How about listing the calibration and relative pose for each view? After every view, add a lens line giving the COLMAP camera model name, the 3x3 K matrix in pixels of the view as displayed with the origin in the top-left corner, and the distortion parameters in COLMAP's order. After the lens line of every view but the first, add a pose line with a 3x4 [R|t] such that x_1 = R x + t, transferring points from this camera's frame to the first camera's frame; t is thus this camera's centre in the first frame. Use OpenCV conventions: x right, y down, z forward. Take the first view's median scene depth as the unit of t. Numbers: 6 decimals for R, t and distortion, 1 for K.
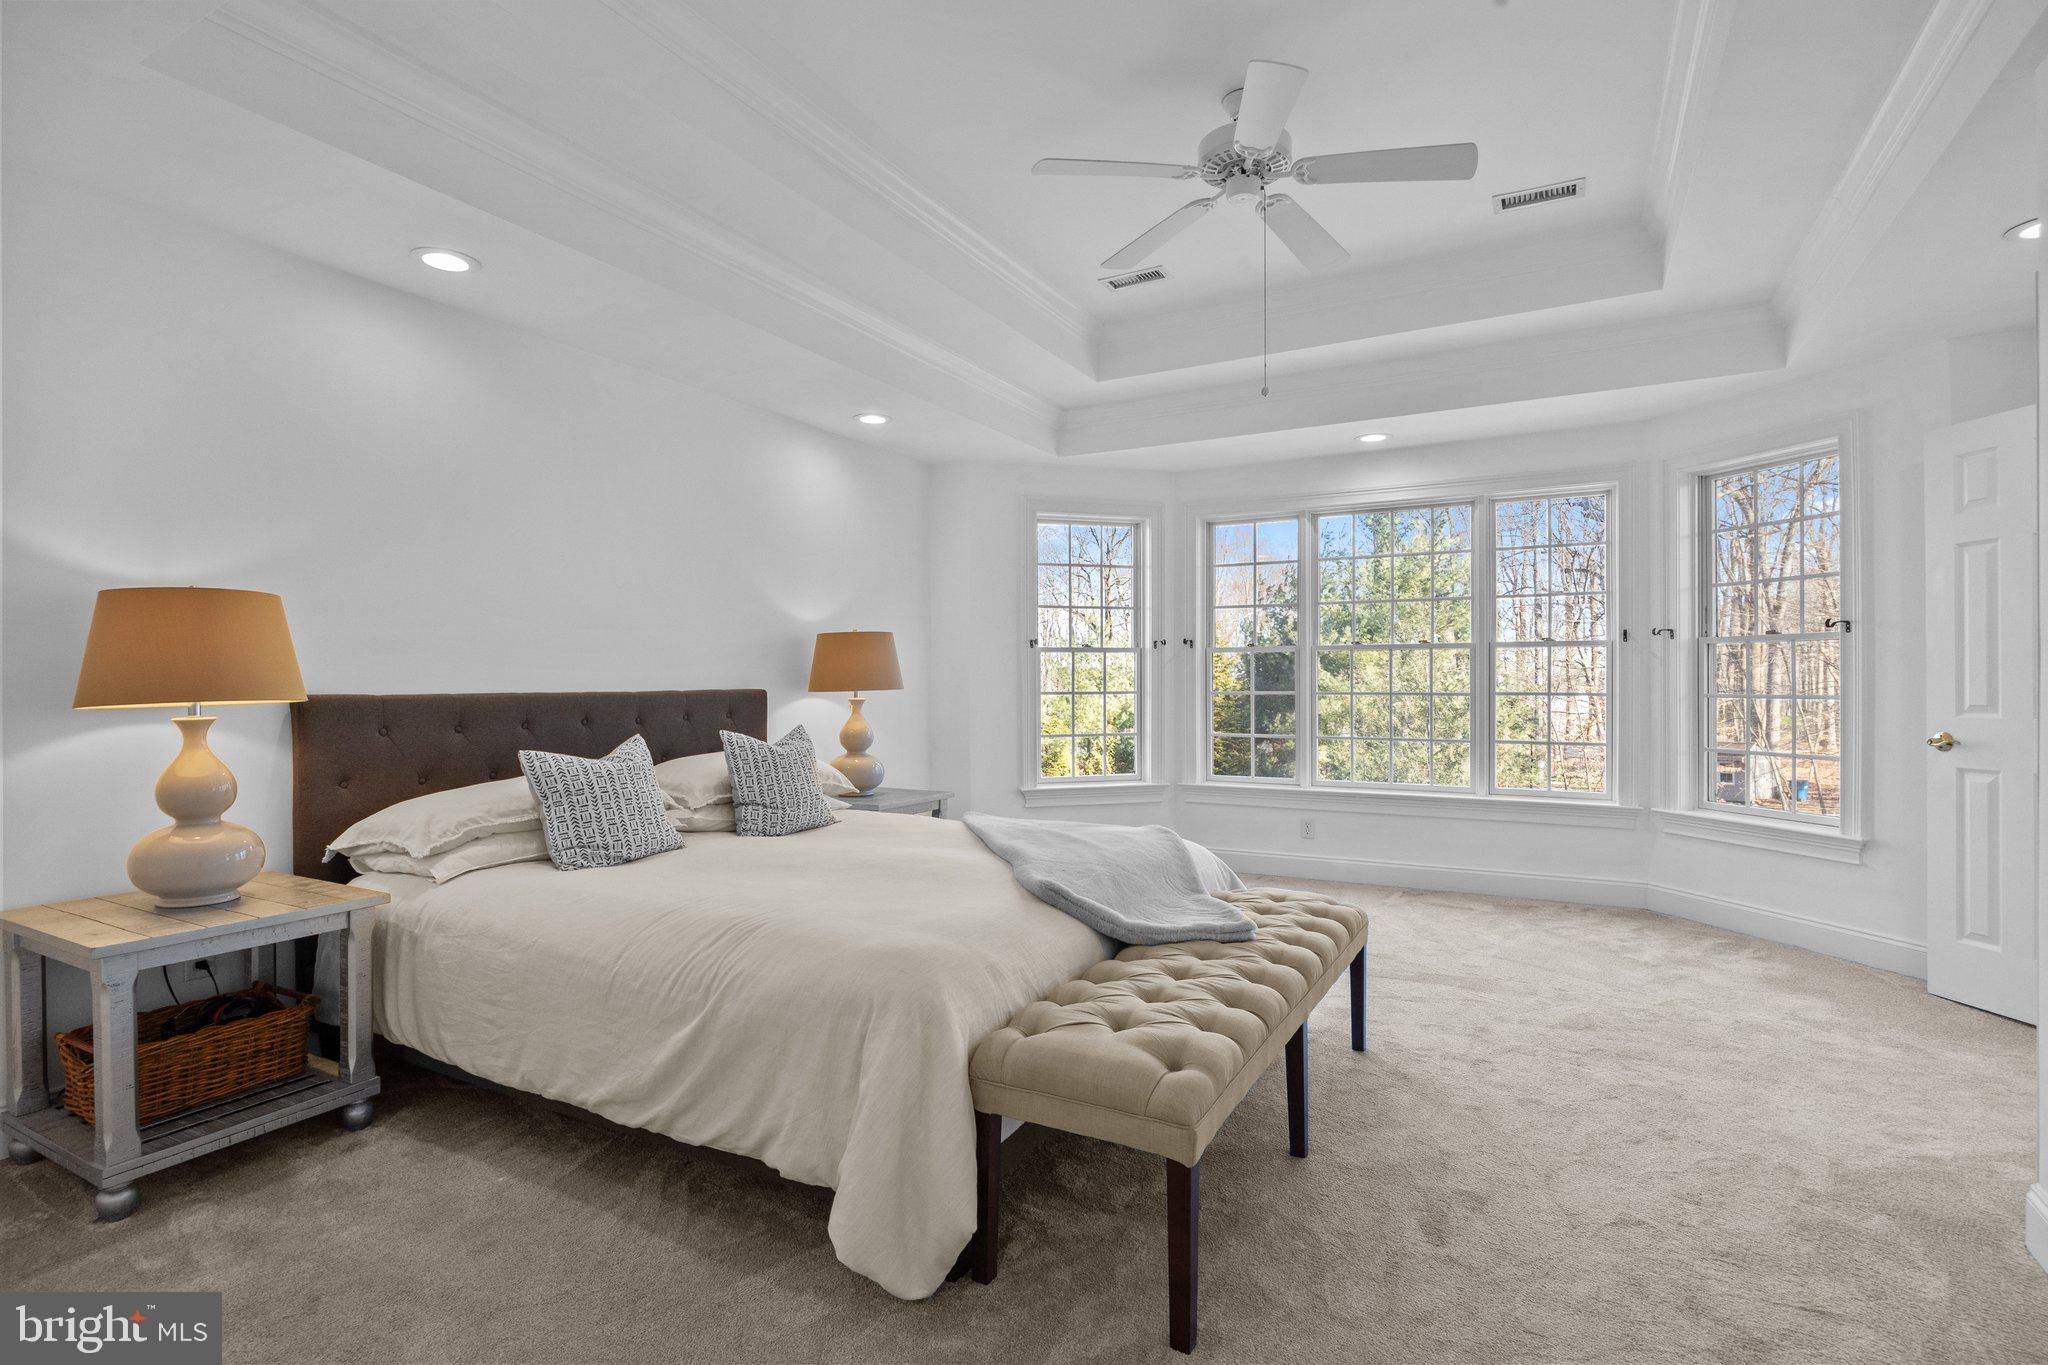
lens RADIAL K [[986.9, 0, 1021.4], [0, 986.9, 679.3], [0, 0, 1]] dist [-0.000675, -0.000230]
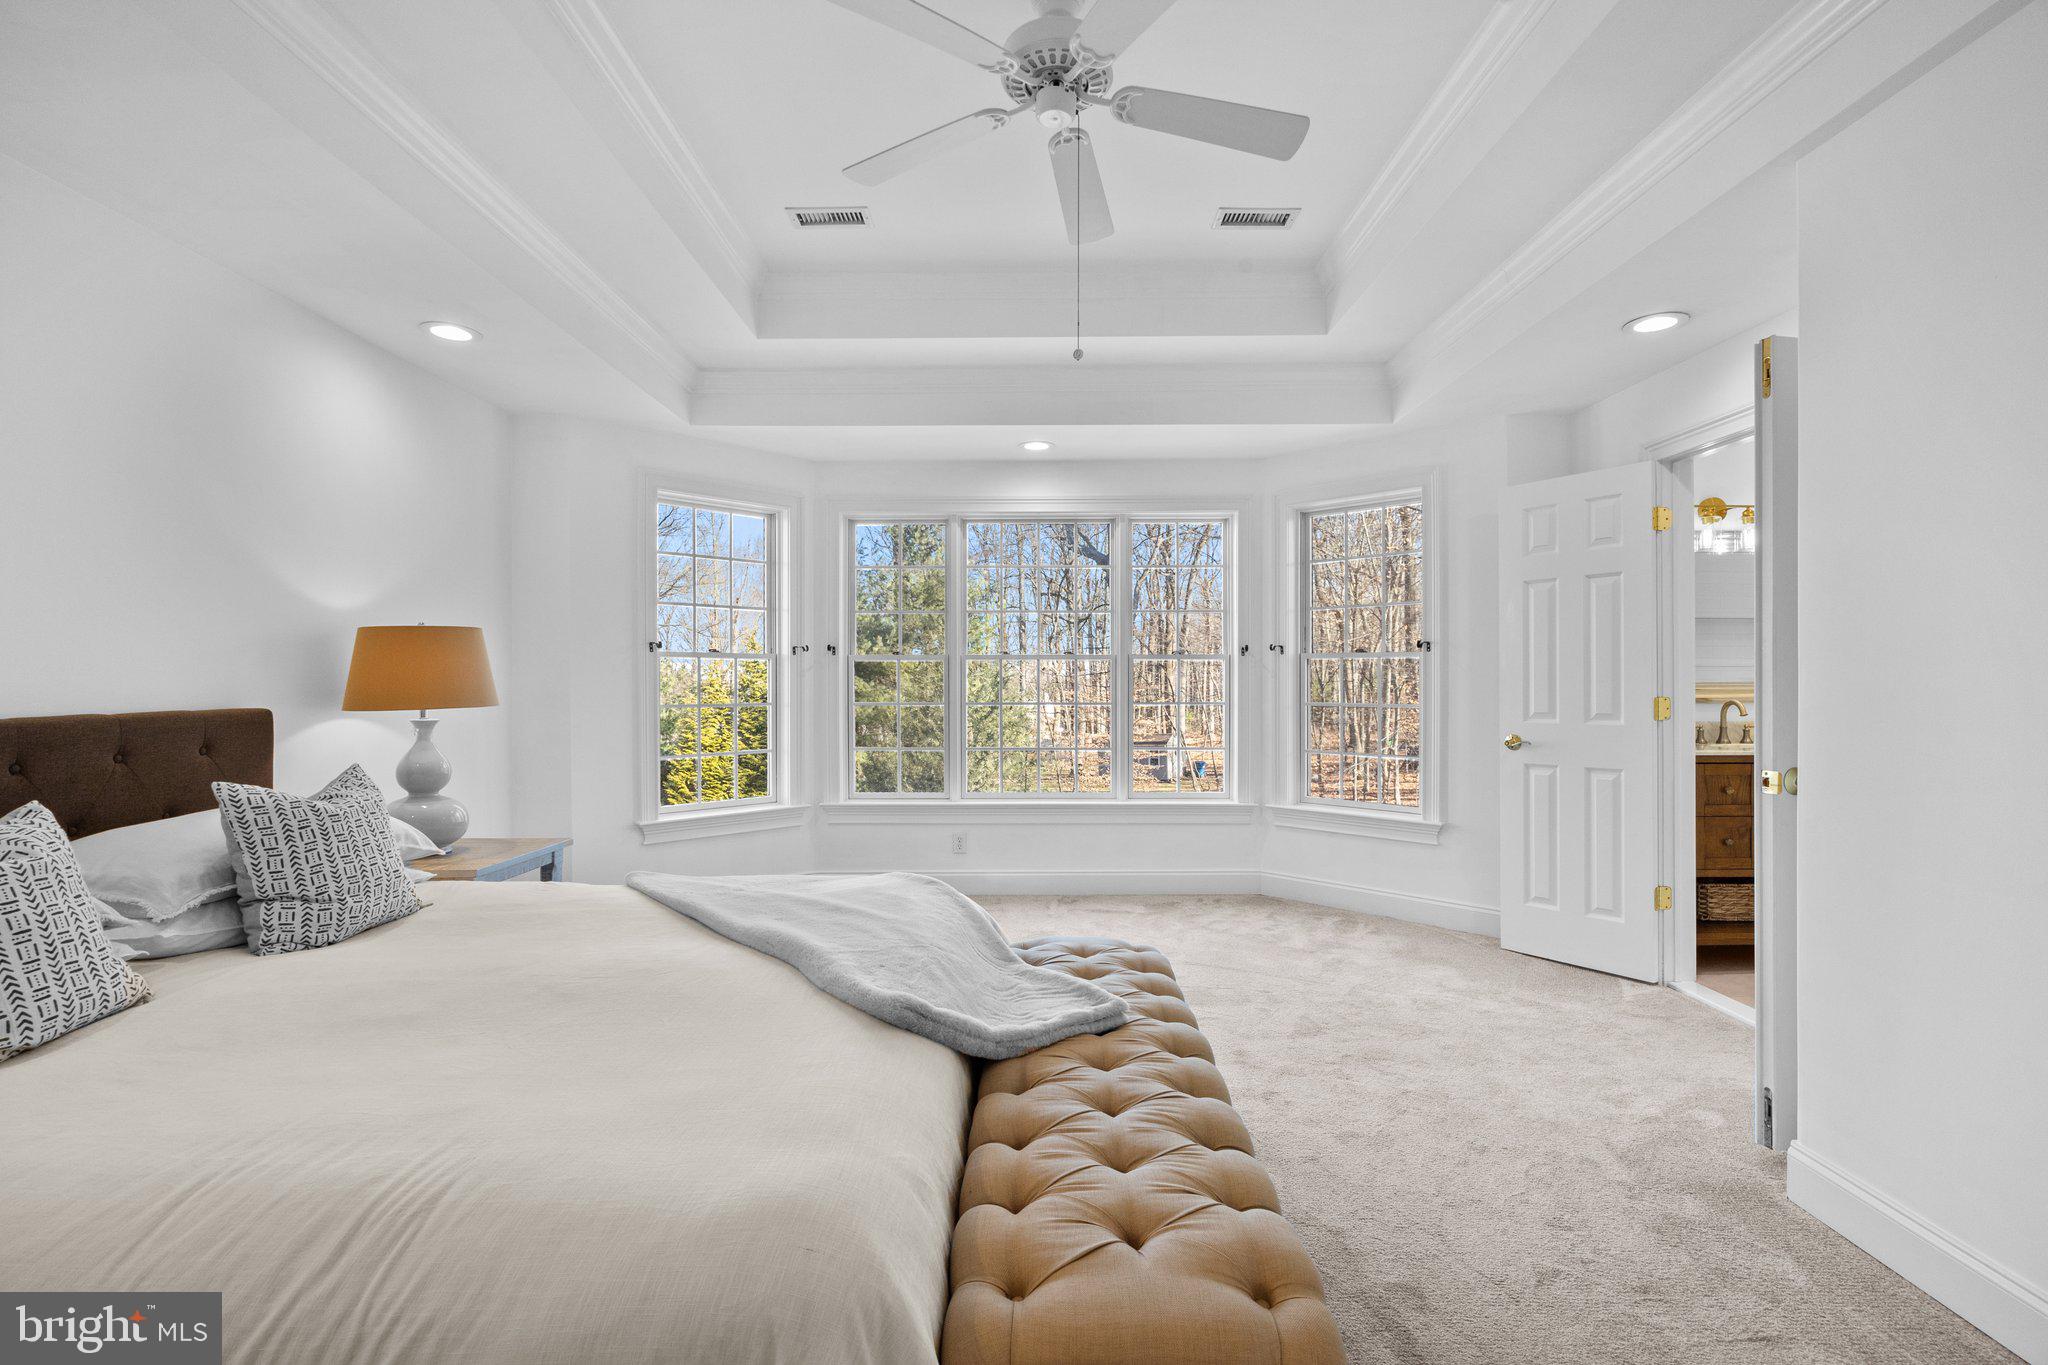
lens RADIAL K [[928.3, 0, 1030.4], [0, 928.3, 687.3], [0, 0, 1]] dist [-0.007711, 0.000662]
pose [[0.876653, -0.000824, 0.481123, -0.137292], [-0.000789, 0.999995, 0.003152, -0.008085], [-0.481123, -0.003142, 0.876647, 0.264009]]
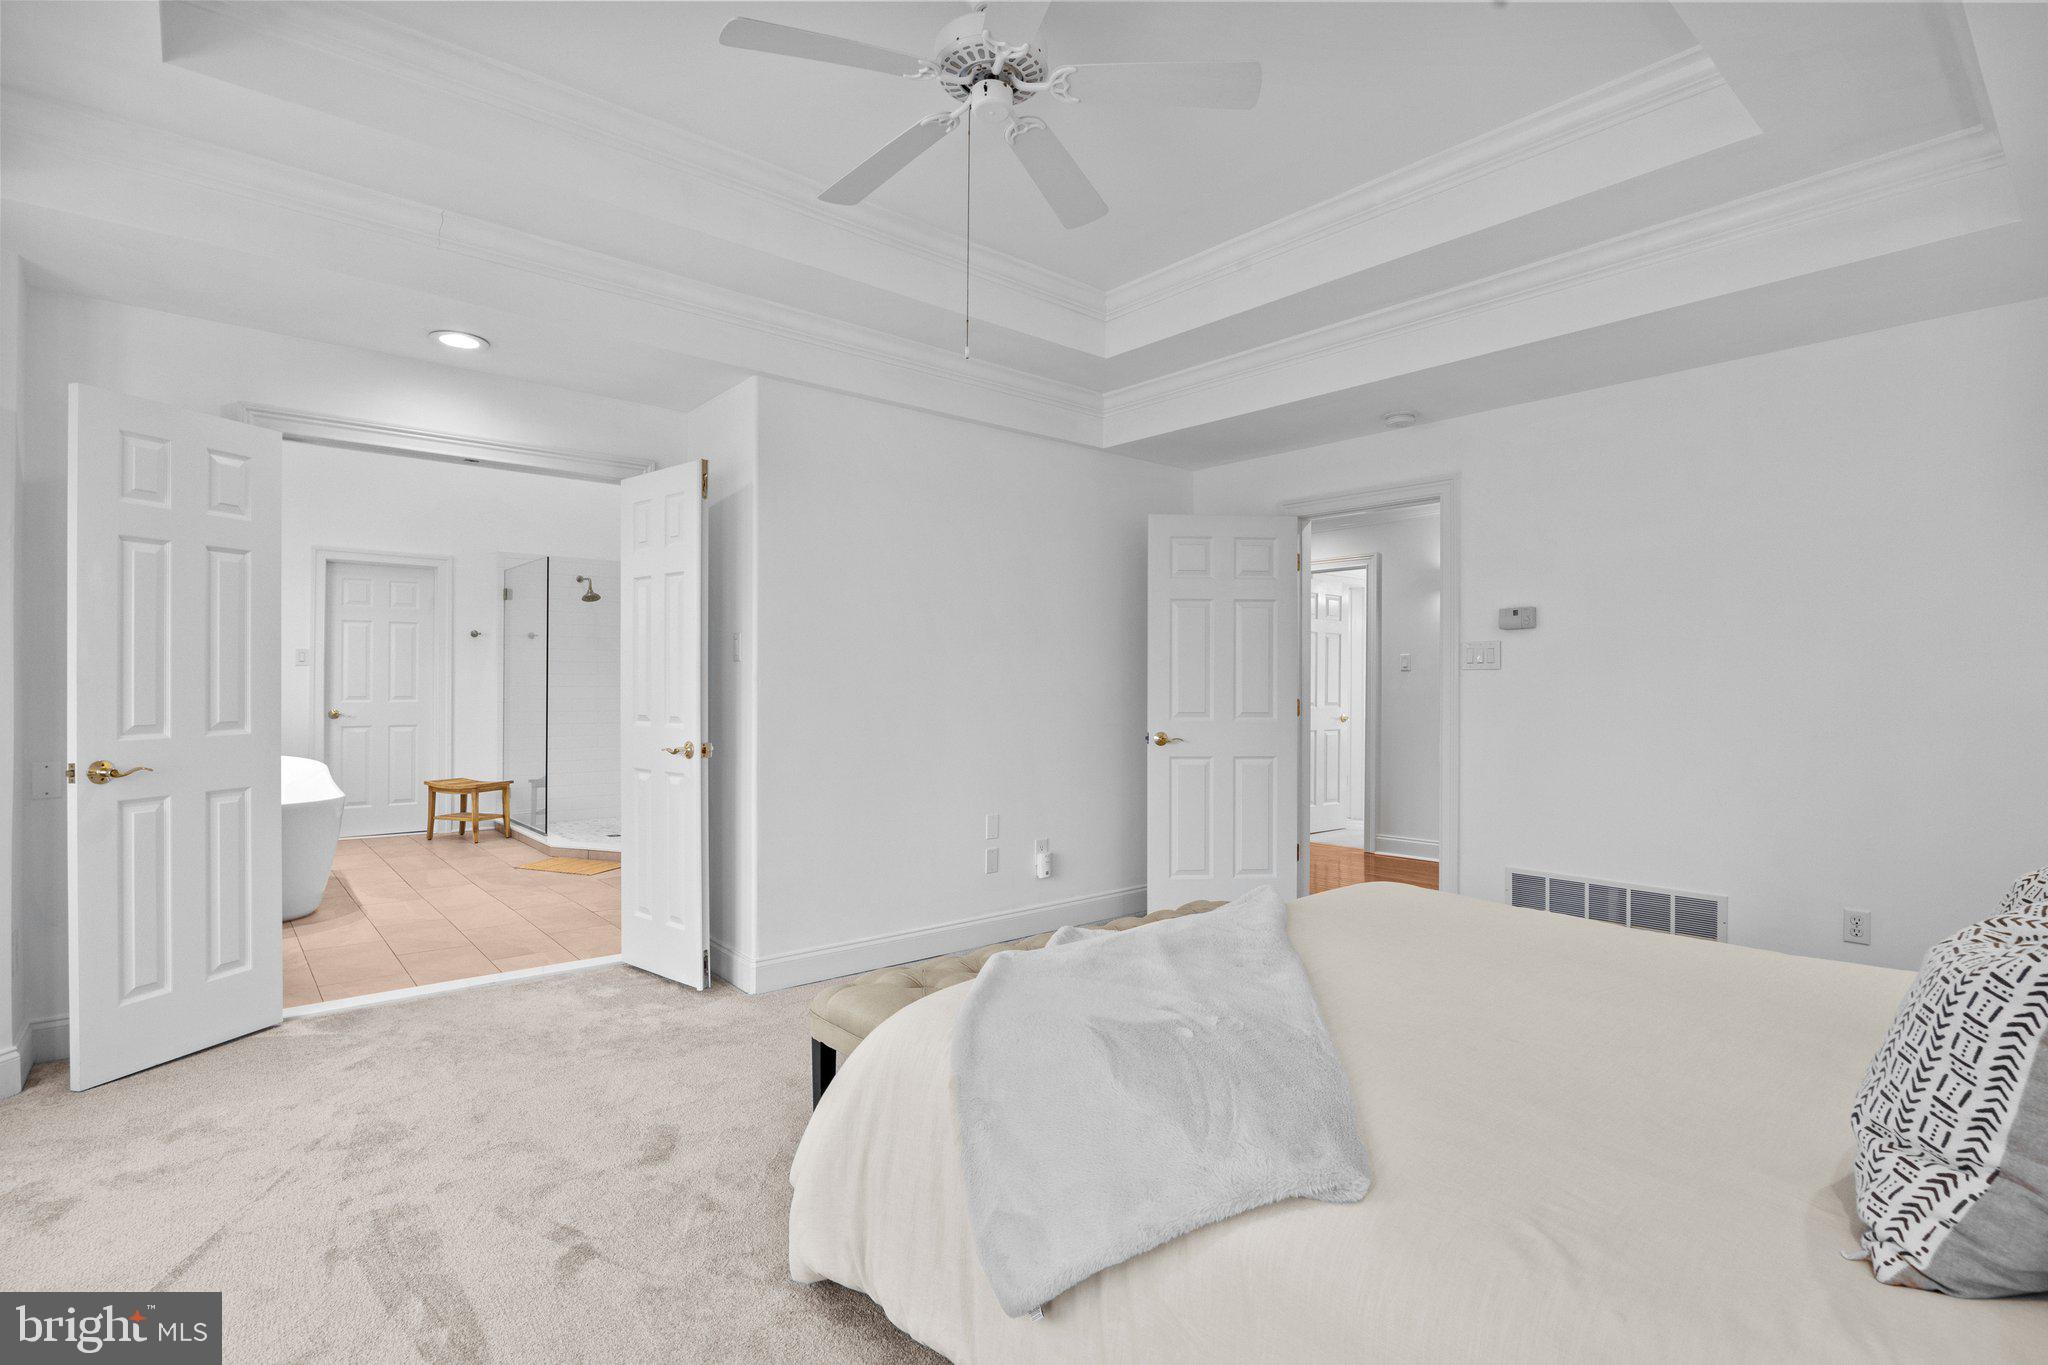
lens RADIAL K [[986.9, 0, 1022.8], [0, 986.9, 683.0], [0, 0, 1]] dist [-0.000675, -0.000230]
pose [[-0.937274, -0.000503, 0.348593, -0.064828], [-0.000710, 1.000000, -0.000468, -0.010505], [-0.348593, -0.000686, -0.937274, 1.414496]]
